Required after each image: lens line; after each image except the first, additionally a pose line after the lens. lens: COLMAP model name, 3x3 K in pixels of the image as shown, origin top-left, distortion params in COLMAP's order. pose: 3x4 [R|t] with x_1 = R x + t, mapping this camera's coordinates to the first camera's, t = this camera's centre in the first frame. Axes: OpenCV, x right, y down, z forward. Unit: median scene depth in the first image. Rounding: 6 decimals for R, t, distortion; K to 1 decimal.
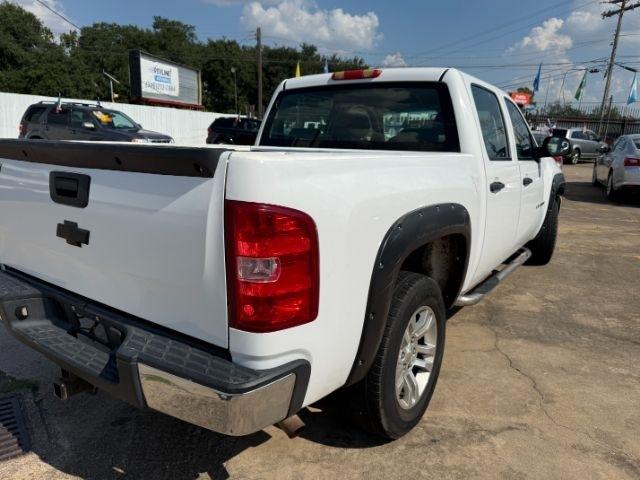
lens RADIAL K [[461.2, 0, 327.2], [0, 461.2, 243.3], [0, 0, 1]] dist [-0.003074, -0.004041]
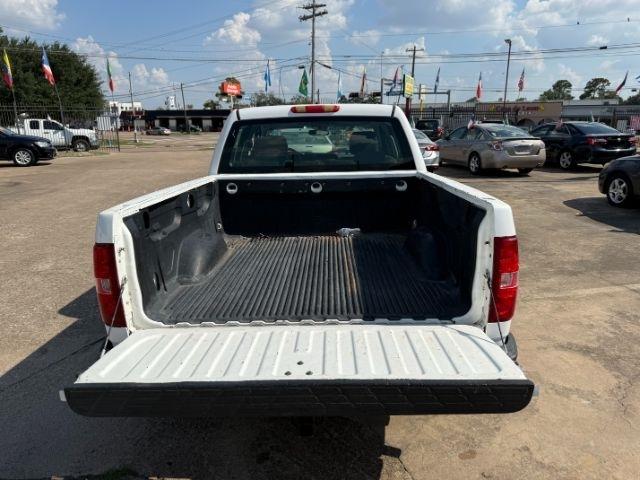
lens RADIAL K [[455.7, 0, 324.3], [0, 455.7, 240.0], [0, 0, 1]] dist [0.004255, -0.006690]
pose [[0.833299, -0.172556, 0.525202, -0.457480], [0.161783, 0.984563, 0.066792, -0.086848], [-0.528620, 0.029311, 0.848353, 0.012037]]
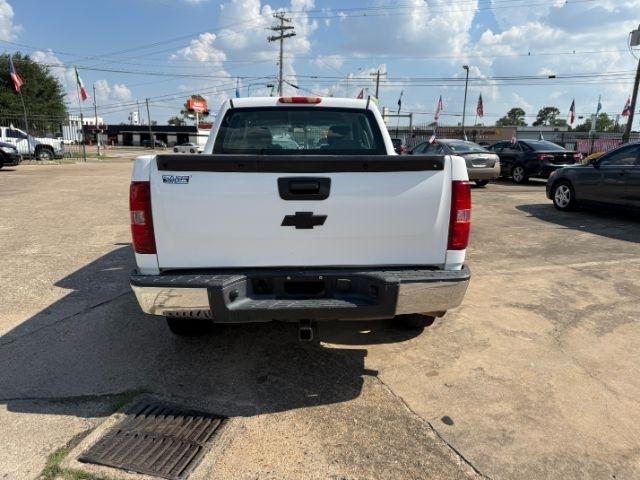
lens RADIAL K [[455.7, 0, 324.3], [0, 455.7, 240.0], [0, 0, 1]] dist [0.004255, -0.006690]
pose [[0.790448, -0.143584, 0.595463, -0.570213], [0.152281, 0.987681, 0.036014, -0.000864], [-0.593298, 0.062210, 0.802575, -0.061616]]
